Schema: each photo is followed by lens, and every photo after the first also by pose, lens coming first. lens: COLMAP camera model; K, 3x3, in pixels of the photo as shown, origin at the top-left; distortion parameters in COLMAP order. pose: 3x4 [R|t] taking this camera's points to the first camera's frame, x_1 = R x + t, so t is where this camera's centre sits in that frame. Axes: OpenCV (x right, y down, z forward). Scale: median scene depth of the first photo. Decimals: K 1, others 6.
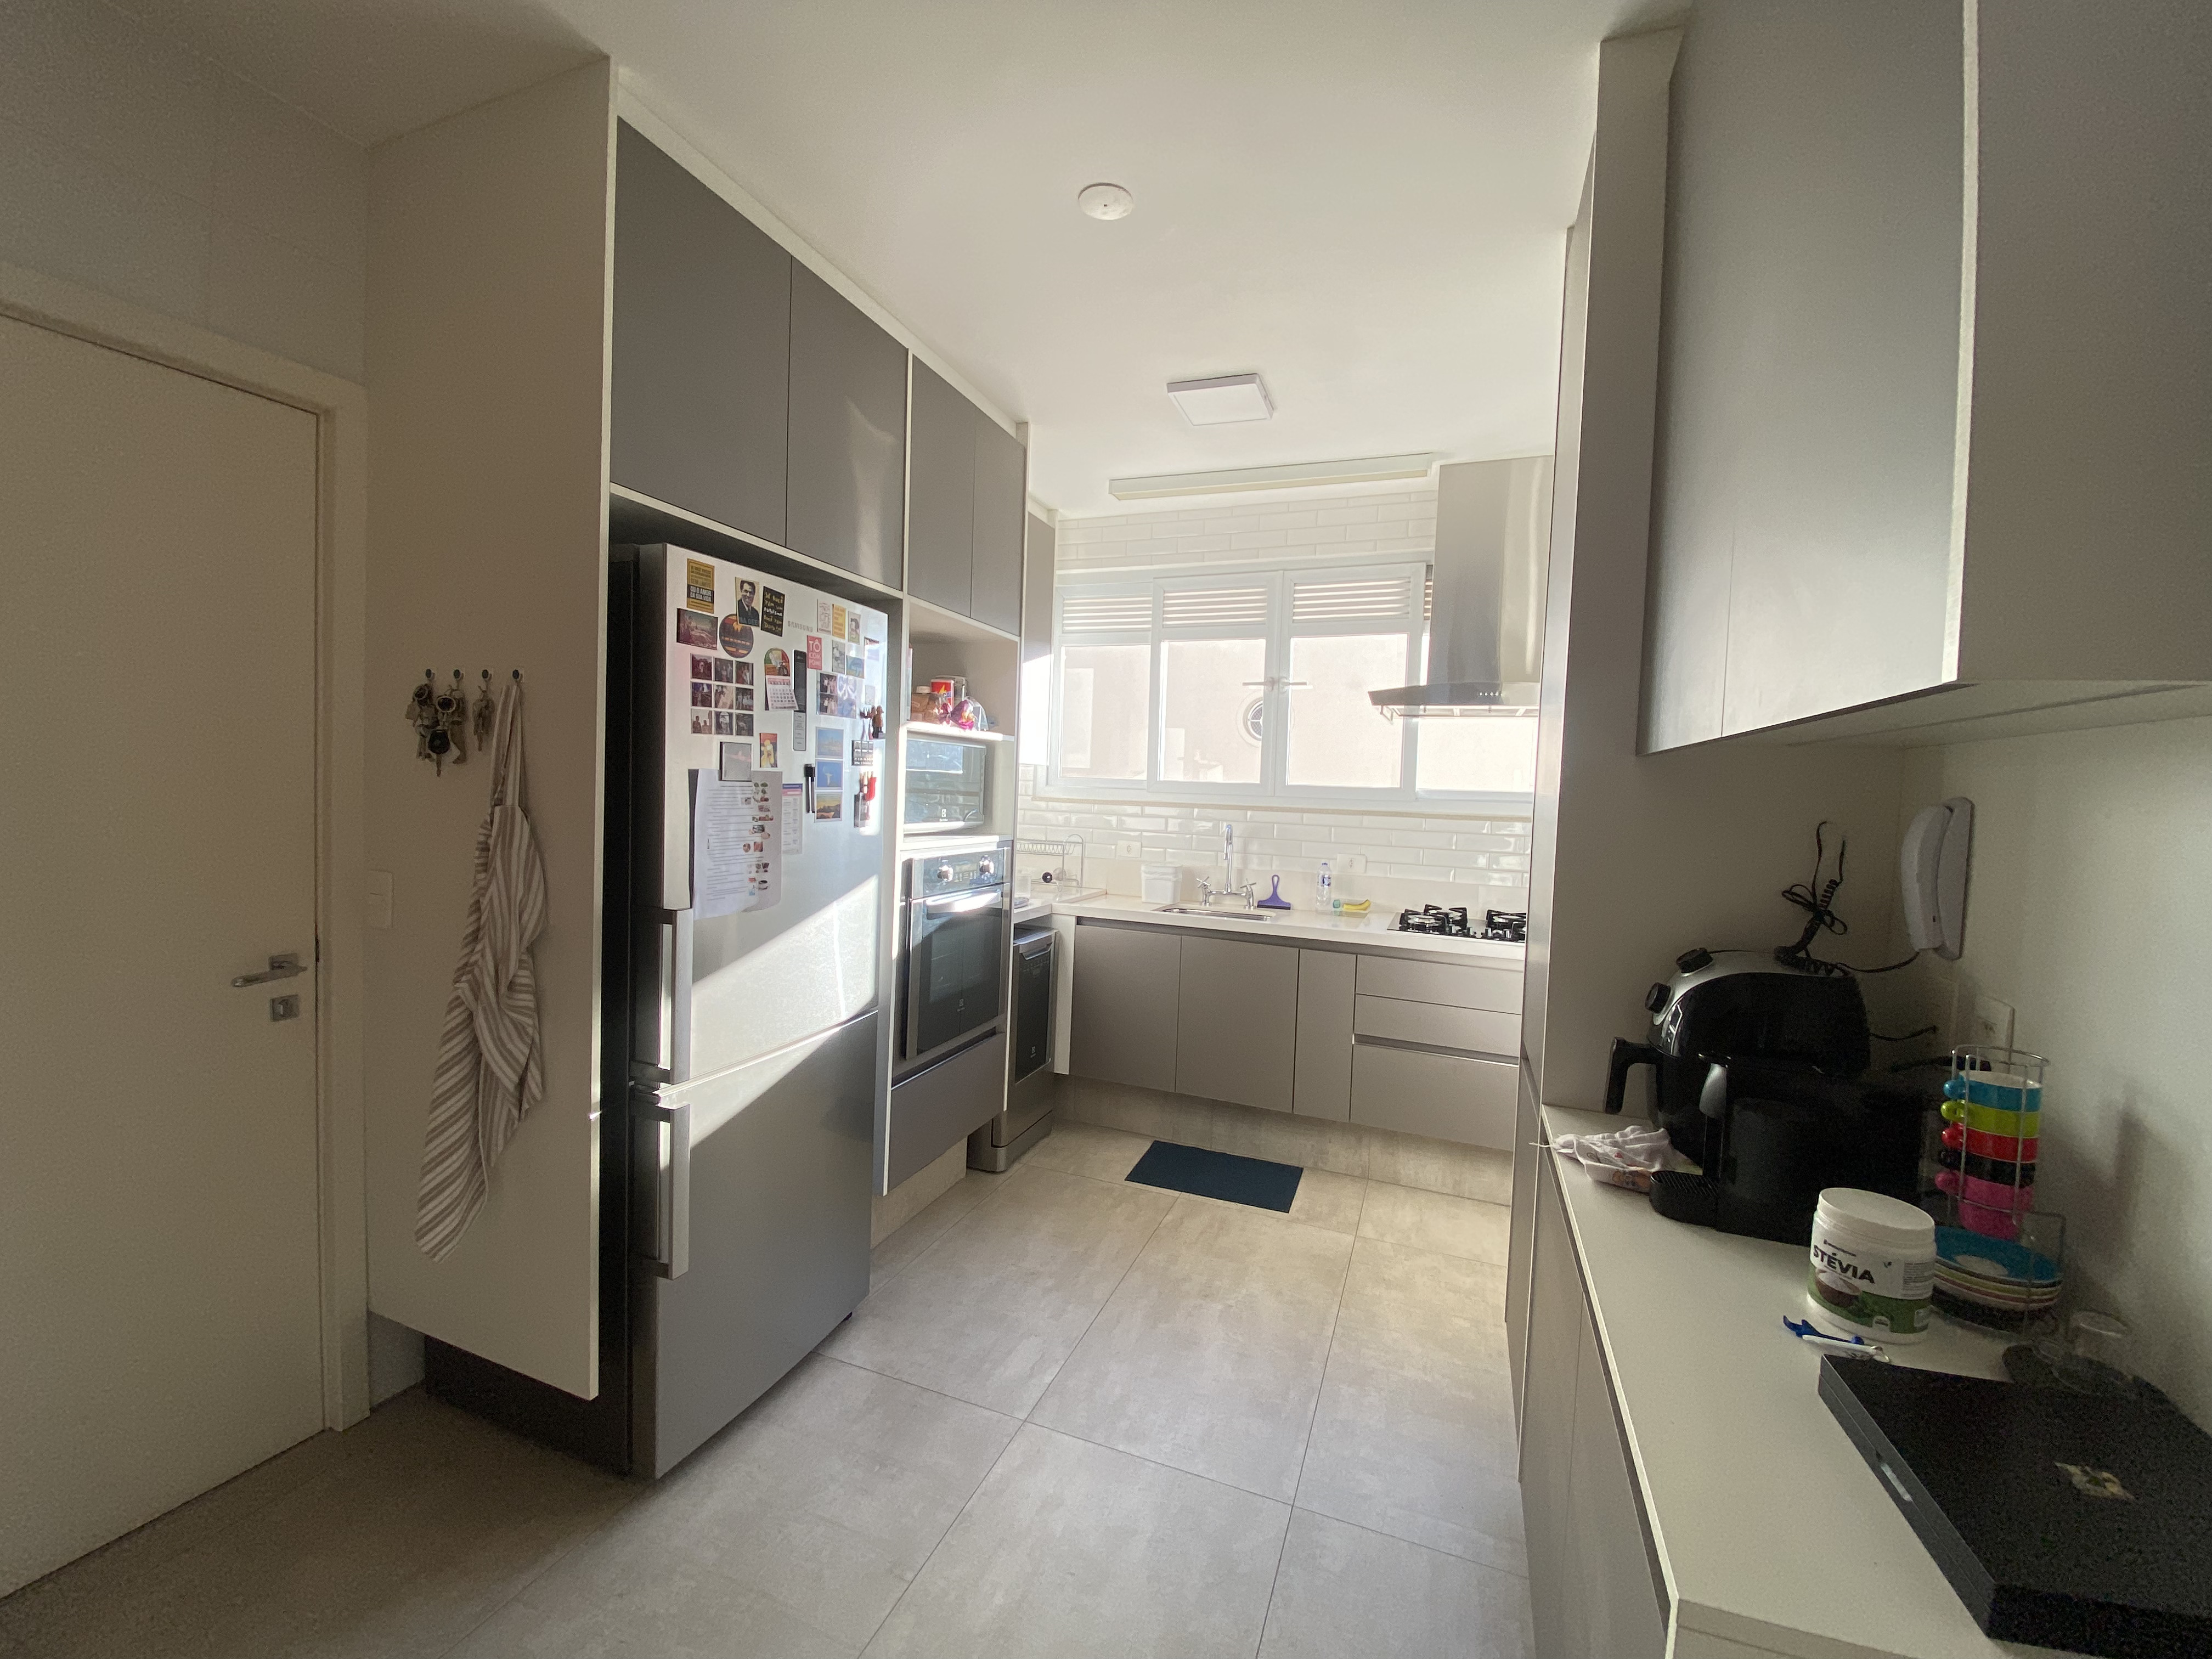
lens RADIAL K [[891.5, 0, 1137.3], [0, 891.5, 830.1], [0, 0, 1]] dist [0.012513, -0.015666]
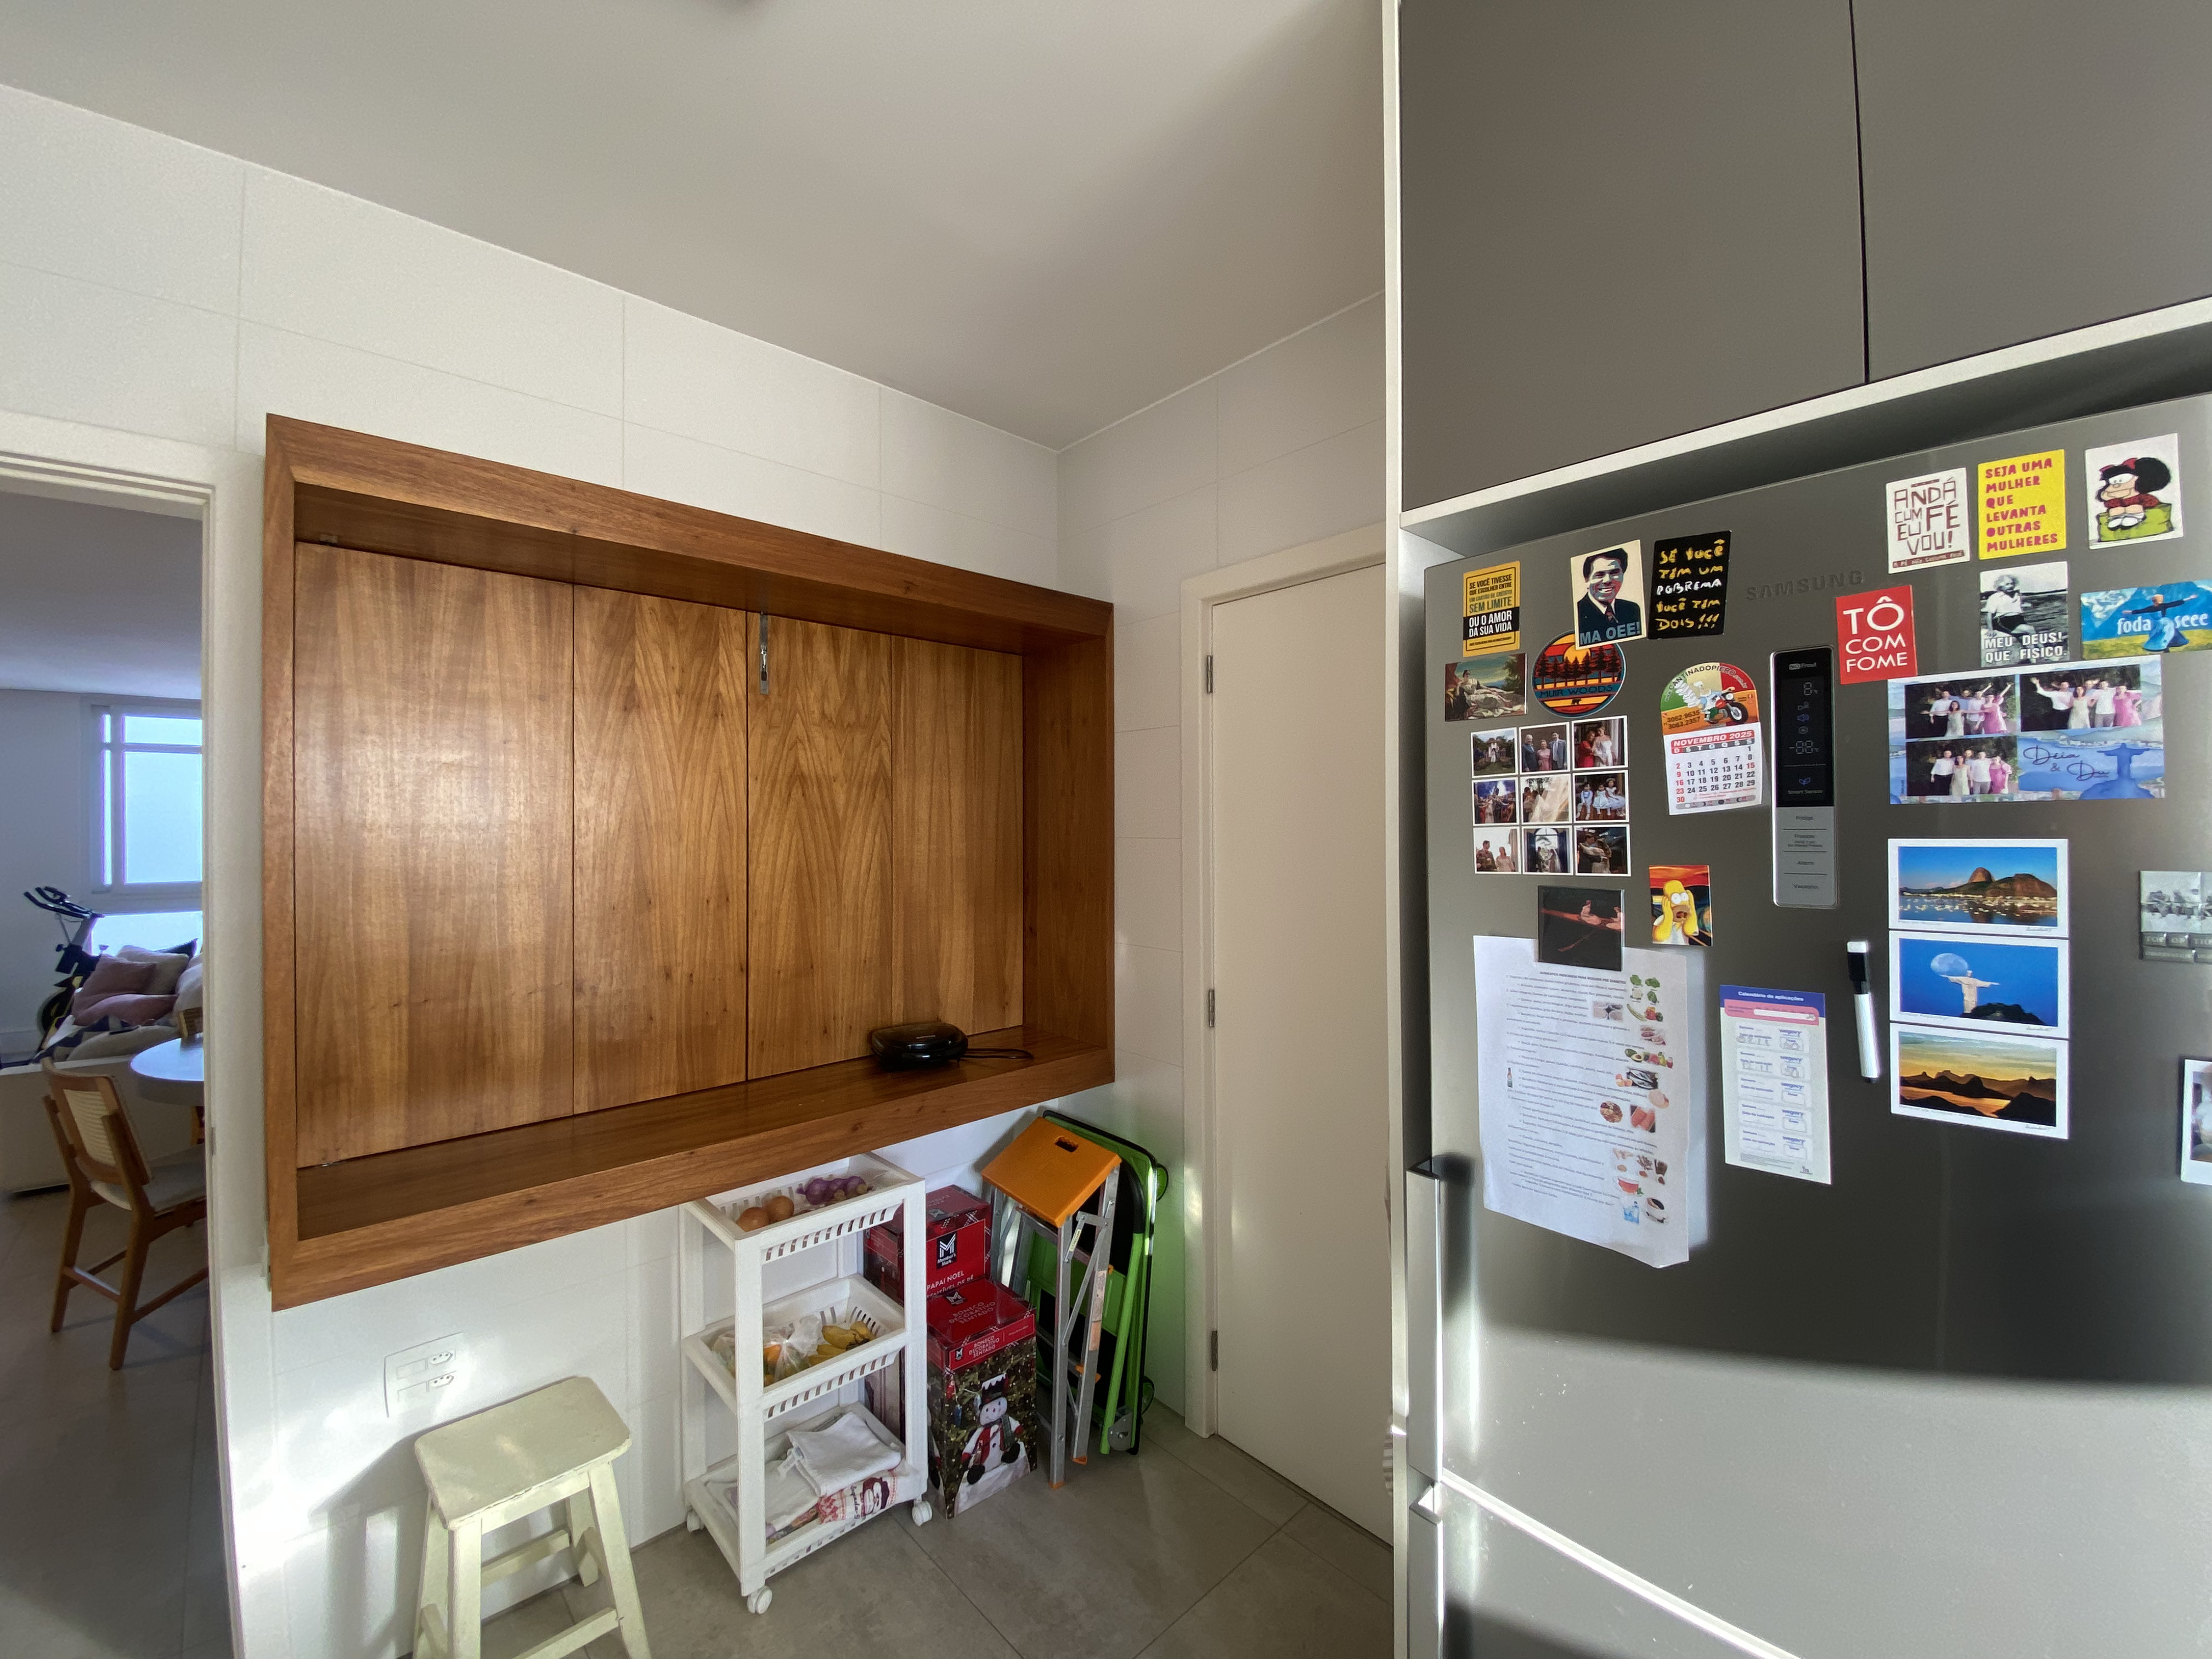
lens RADIAL K [[891.5, 0, 1121.2], [0, 891.5, 819.0], [0, 0, 1]] dist [0.012513, -0.015666]
pose [[-0.456288, -0.039075, -0.888974, 0.102940], [-0.053535, 0.998431, -0.016408, -0.113193], [0.888220, 0.040104, -0.457664, 0.990418]]
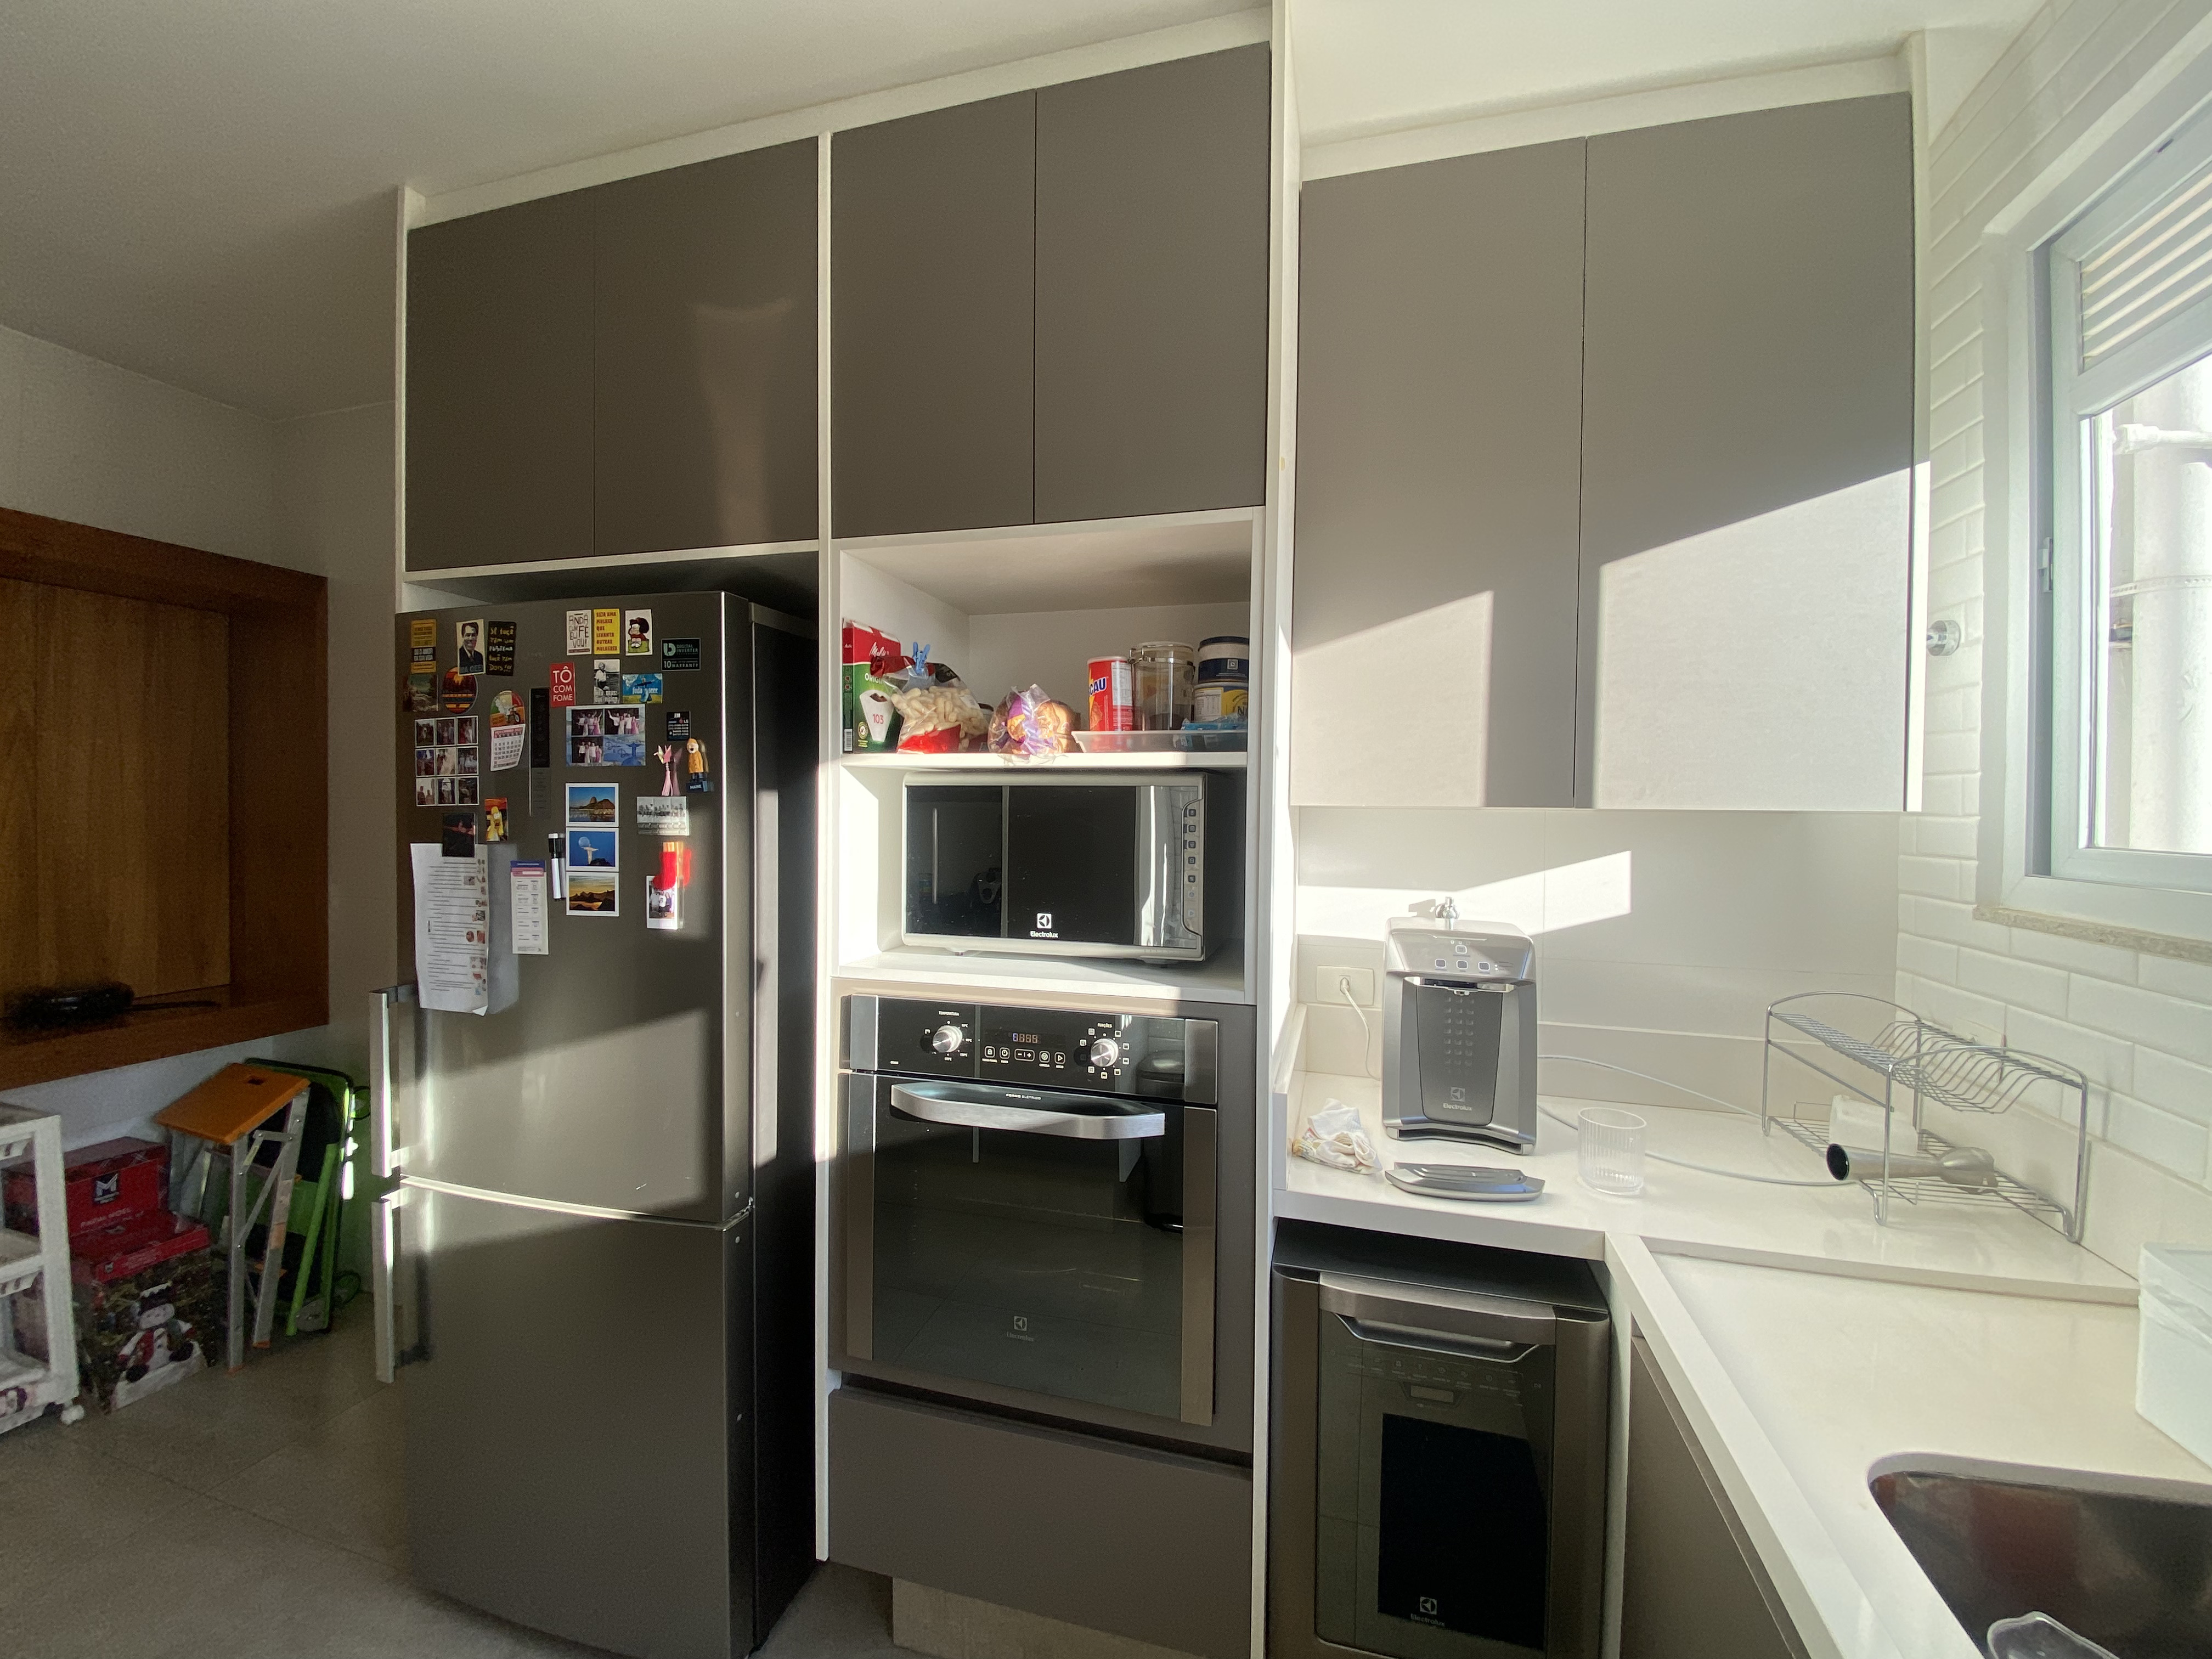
lens RADIAL K [[891.5, 0, 1102.3], [0, 891.5, 830.6], [0, 0, 1]] dist [0.012513, -0.015666]
pose [[0.062285, -0.012727, -0.997977, 0.445179], [-0.055161, 0.998346, -0.016175, -0.099758], [0.996533, 0.056057, 0.061480, 1.551168]]
